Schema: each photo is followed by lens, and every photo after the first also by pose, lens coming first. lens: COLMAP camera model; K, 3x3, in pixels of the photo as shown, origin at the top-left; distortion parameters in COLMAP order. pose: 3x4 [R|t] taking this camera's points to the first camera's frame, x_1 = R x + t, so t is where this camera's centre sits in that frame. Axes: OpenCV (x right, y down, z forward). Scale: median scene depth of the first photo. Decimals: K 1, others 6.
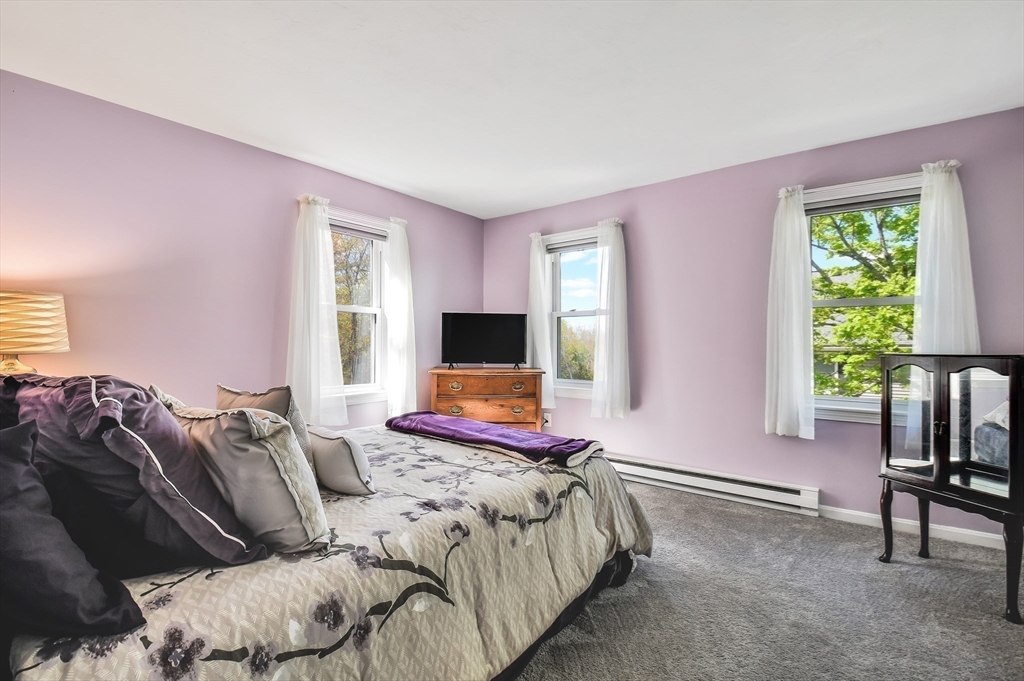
lens RADIAL K [[462.0, 0, 508.5], [0, 462.0, 339.3], [0, 0, 1]] dist [-0.003752, -0.001095]
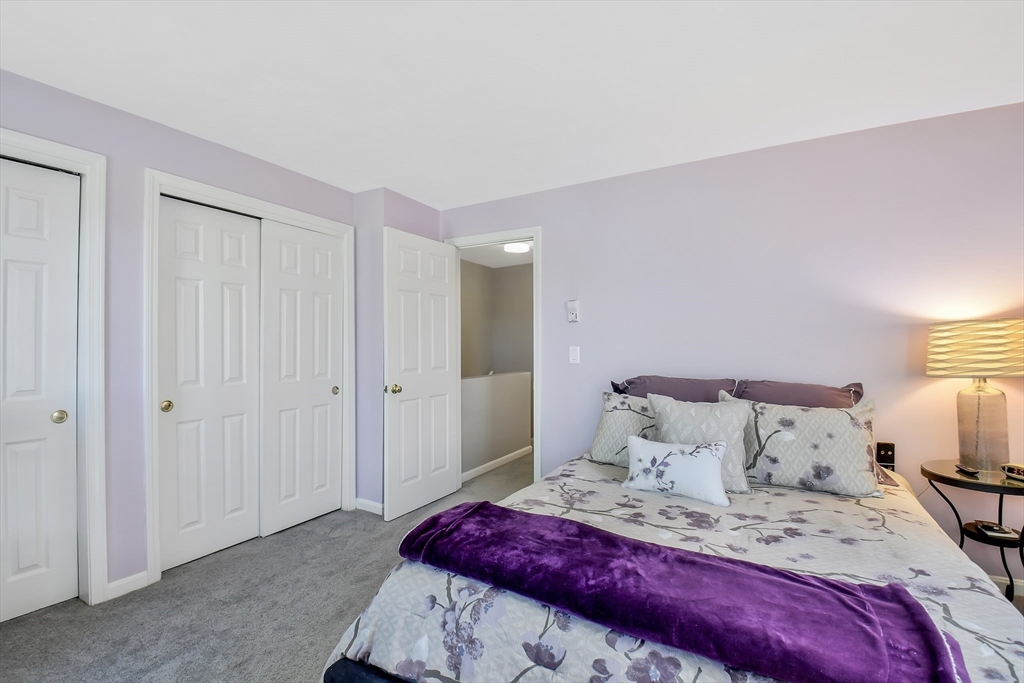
lens RADIAL K [[462.0, 0, 508.5], [0, 462.0, 340.3], [0, 0, 1]] dist [-0.003752, -0.001095]
pose [[-0.988981, 0.001022, -0.148042, 0.182518], [0.004373, 0.999742, -0.022308, -0.037584], [0.147981, -0.022709, -0.988729, 1.944324]]
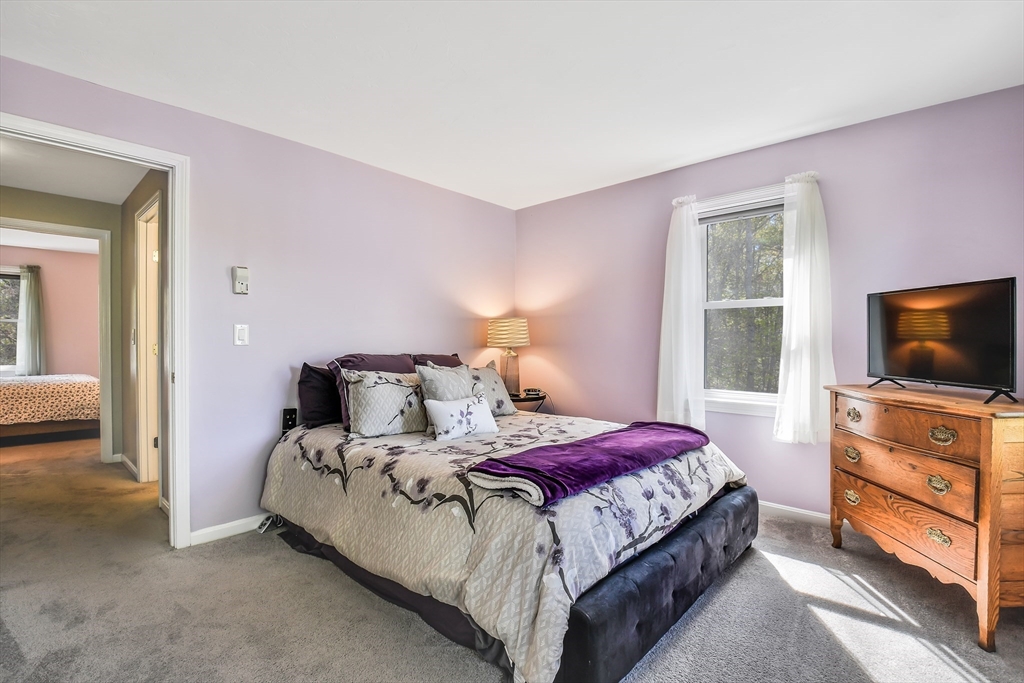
lens RADIAL K [[462.0, 0, 508.5], [0, 462.0, 340.3], [0, 0, 1]] dist [-0.003752, -0.001095]
pose [[-0.073678, -0.002537, -0.997279, 1.050000], [0.003941, 0.999988, -0.002835, 0.006026], [0.997274, -0.004139, -0.073668, 1.176408]]
